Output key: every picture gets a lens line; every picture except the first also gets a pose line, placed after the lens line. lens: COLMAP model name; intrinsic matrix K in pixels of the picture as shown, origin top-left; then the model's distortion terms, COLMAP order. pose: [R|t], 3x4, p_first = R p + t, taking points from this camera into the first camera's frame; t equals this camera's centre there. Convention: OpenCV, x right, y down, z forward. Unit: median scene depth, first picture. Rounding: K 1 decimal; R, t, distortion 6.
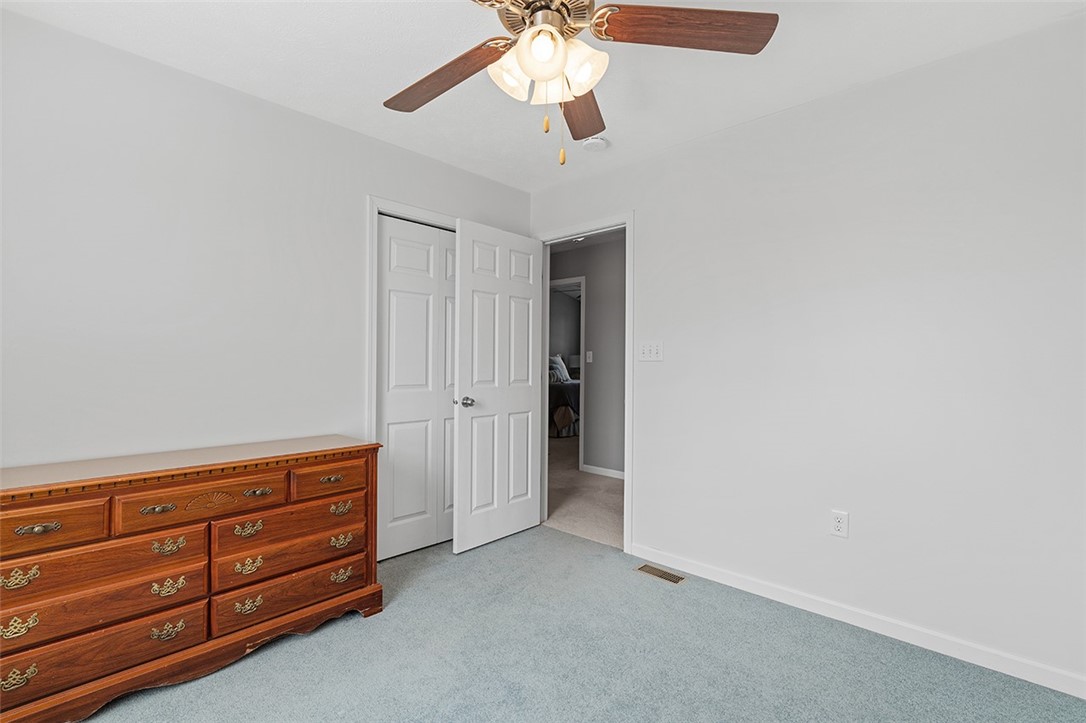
lens RADIAL K [[496.1, 0, 545.6], [0, 496.1, 361.6], [0, 0, 1]] dist [-0.000857, 0.000633]
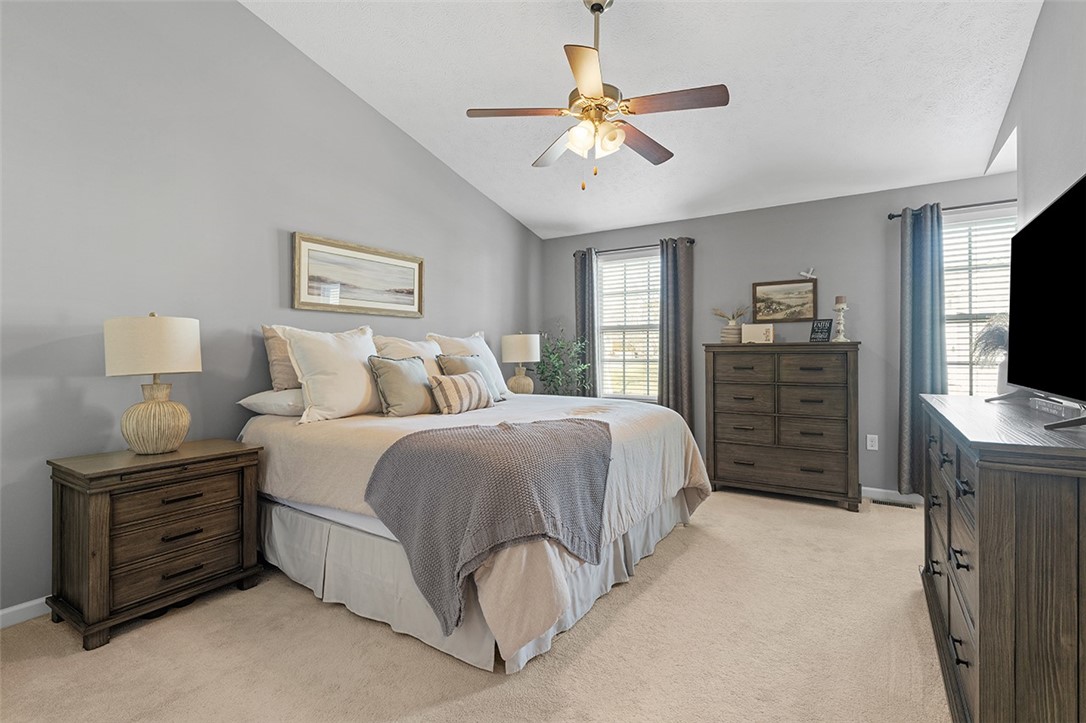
lens RADIAL K [[496.1, 0, 542.3], [0, 496.1, 354.3], [0, 0, 1]] dist [-0.000857, 0.000633]
pose [[0.983618, -0.008077, 0.180084, 0.005466], [0.006923, 0.999951, 0.007031, 0.002770], [-0.180132, -0.005669, 0.983626, 0.746574]]
